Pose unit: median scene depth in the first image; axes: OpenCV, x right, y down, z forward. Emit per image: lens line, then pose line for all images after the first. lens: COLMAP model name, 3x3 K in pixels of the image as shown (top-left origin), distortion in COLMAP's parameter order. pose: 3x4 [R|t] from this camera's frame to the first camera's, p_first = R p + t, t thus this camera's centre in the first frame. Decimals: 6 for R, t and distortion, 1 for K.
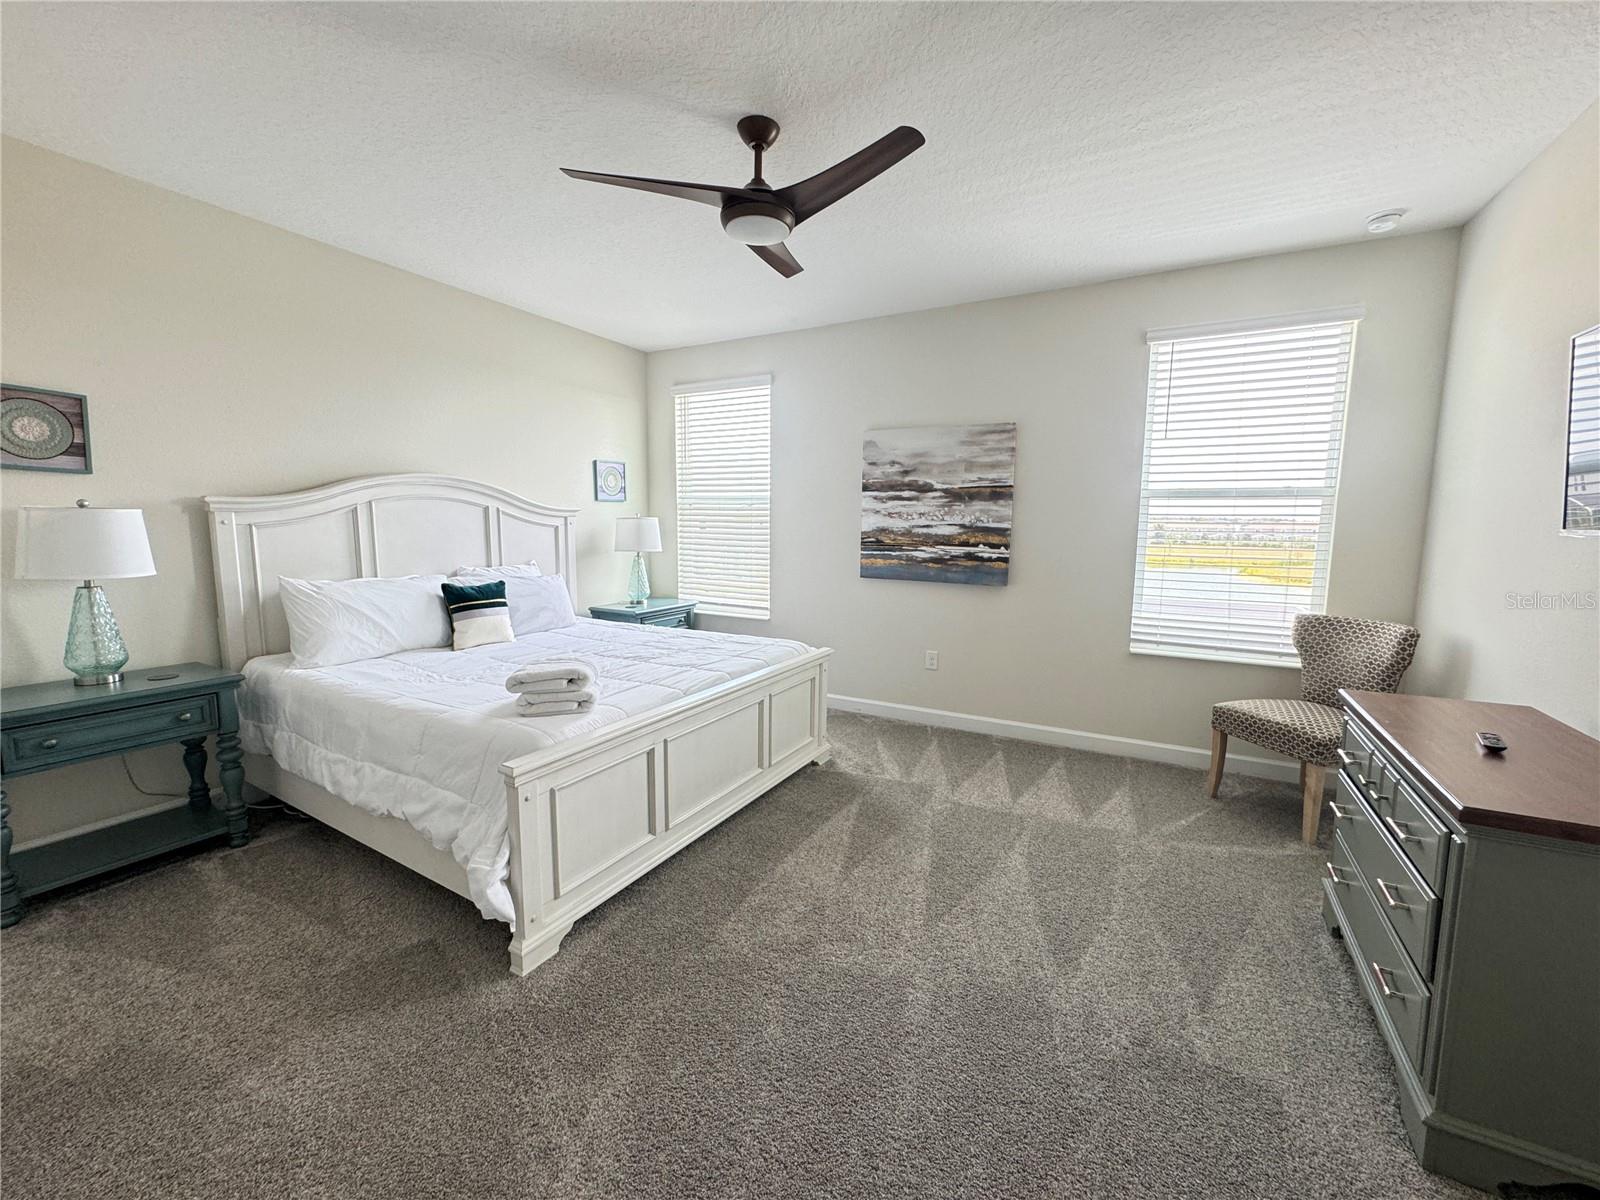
lens RADIAL K [[641.2, 0, 802.0], [0, 641.2, 601.9], [0, 0, 1]] dist [-0.001535, 0.000134]
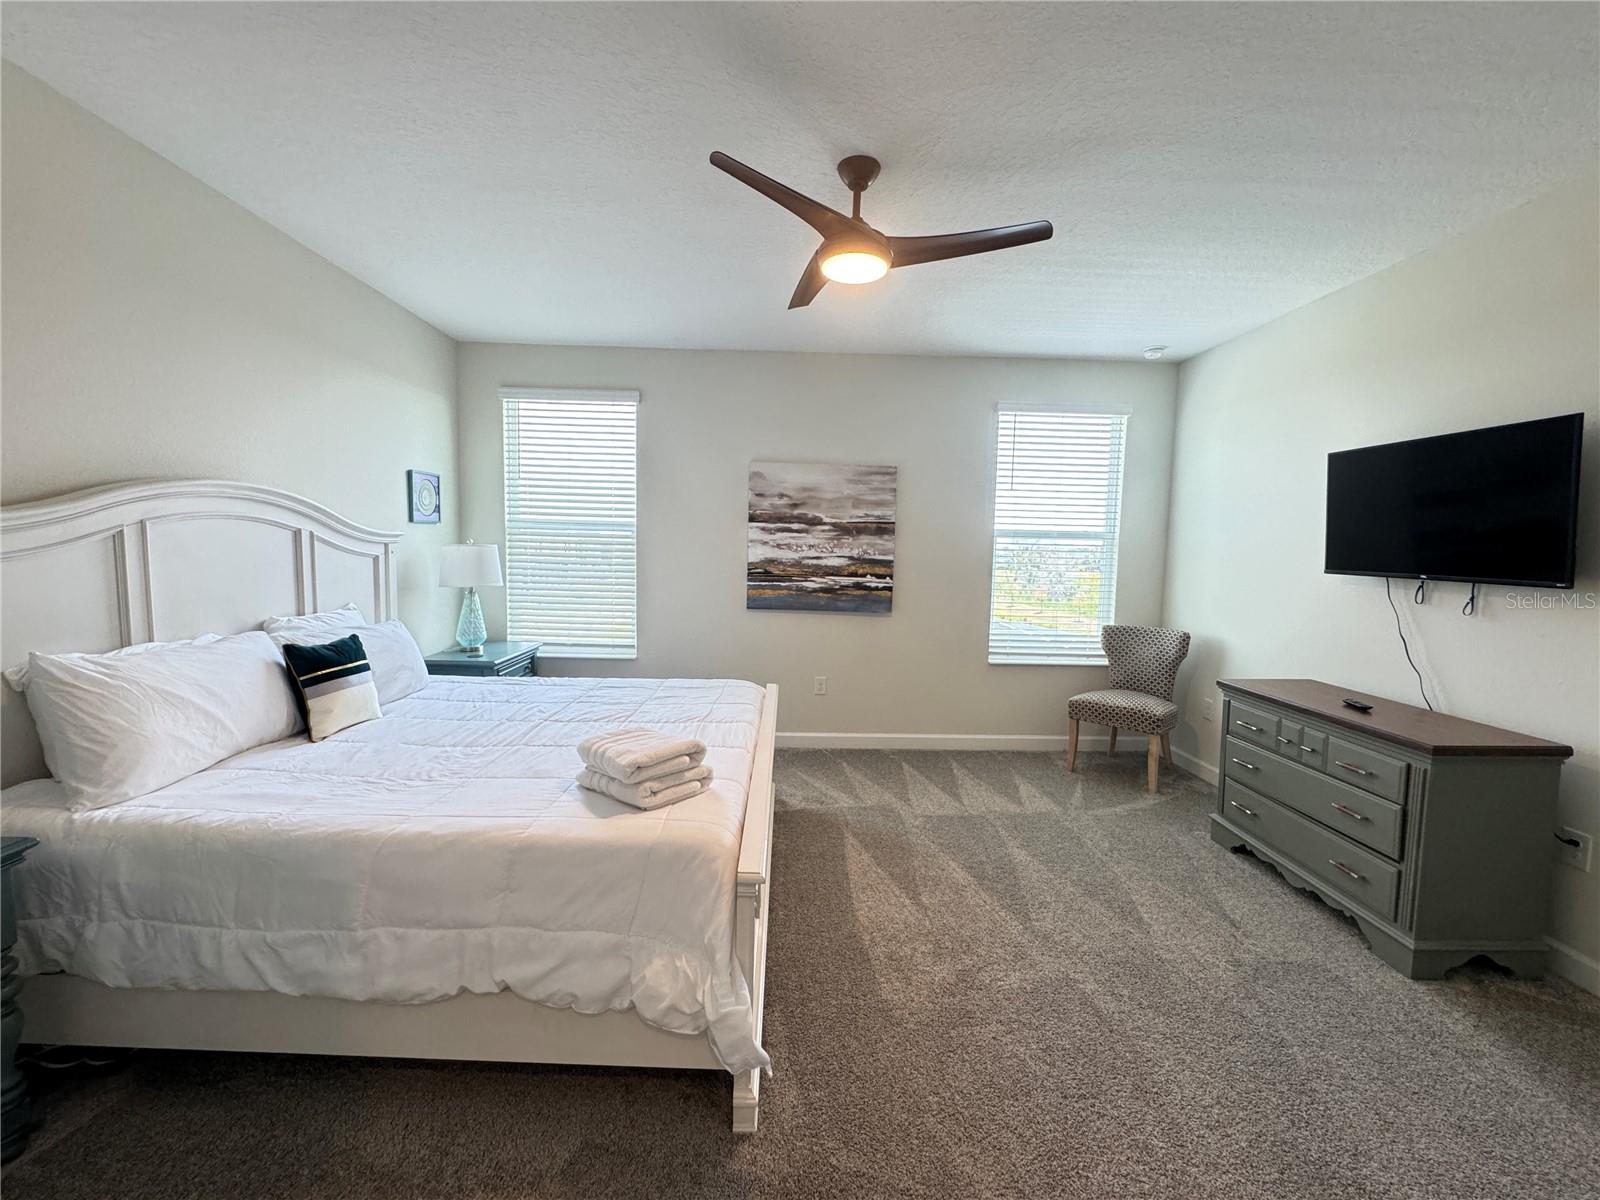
lens RADIAL K [[641.2, 0, 801.5], [0, 641.2, 602.6], [0, 0, 1]] dist [-0.001535, 0.000134]
pose [[0.864551, -0.033627, 0.501419, -0.425493], [0.048289, 0.998701, -0.016283, -0.035492], [-0.500220, 0.038291, 0.865051, 0.136788]]
